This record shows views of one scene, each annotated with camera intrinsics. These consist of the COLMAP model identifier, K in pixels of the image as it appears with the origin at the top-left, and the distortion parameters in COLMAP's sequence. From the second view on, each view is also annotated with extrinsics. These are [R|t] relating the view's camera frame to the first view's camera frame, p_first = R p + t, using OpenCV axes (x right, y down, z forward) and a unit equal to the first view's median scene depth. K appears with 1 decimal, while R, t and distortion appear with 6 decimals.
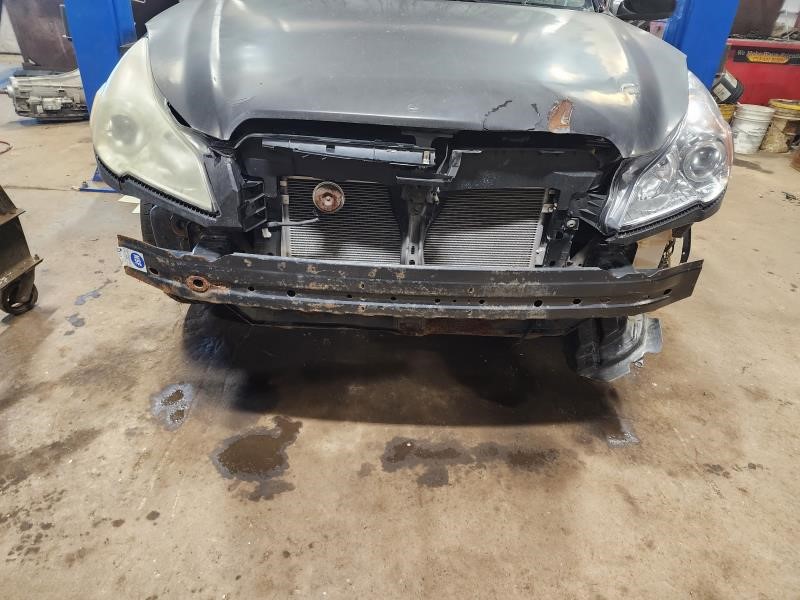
lens RADIAL K [[537.1, 0, 399.4], [0, 537.1, 271.4], [0, 0, 1]] dist [0.074874, -0.043828]
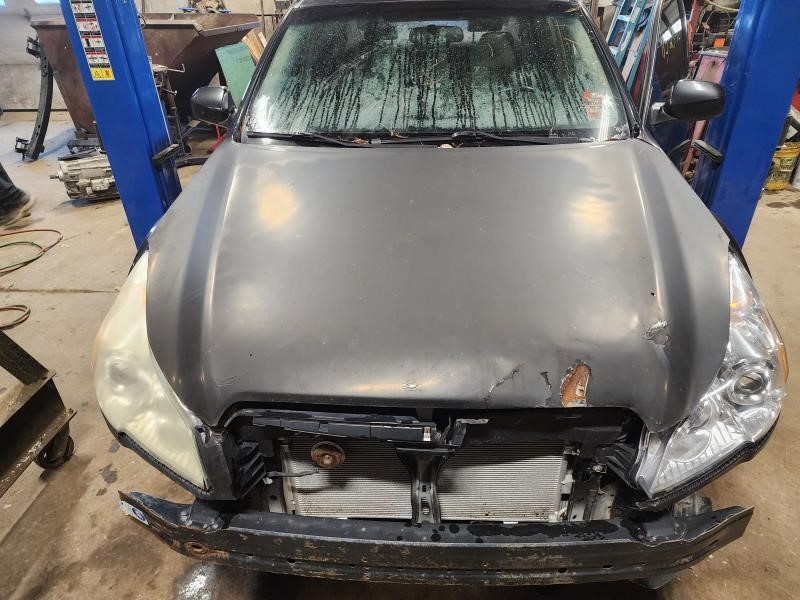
lens RADIAL K [[537.1, 0, 401.3], [0, 537.1, 298.3], [0, 0, 1]] dist [0.074874, -0.043828]
pose [[0.995344, -0.035625, -0.089562, 0.061301], [0.037623, 0.999077, 0.020717, -0.291687], [0.088741, -0.023990, 0.995766, 0.057427]]
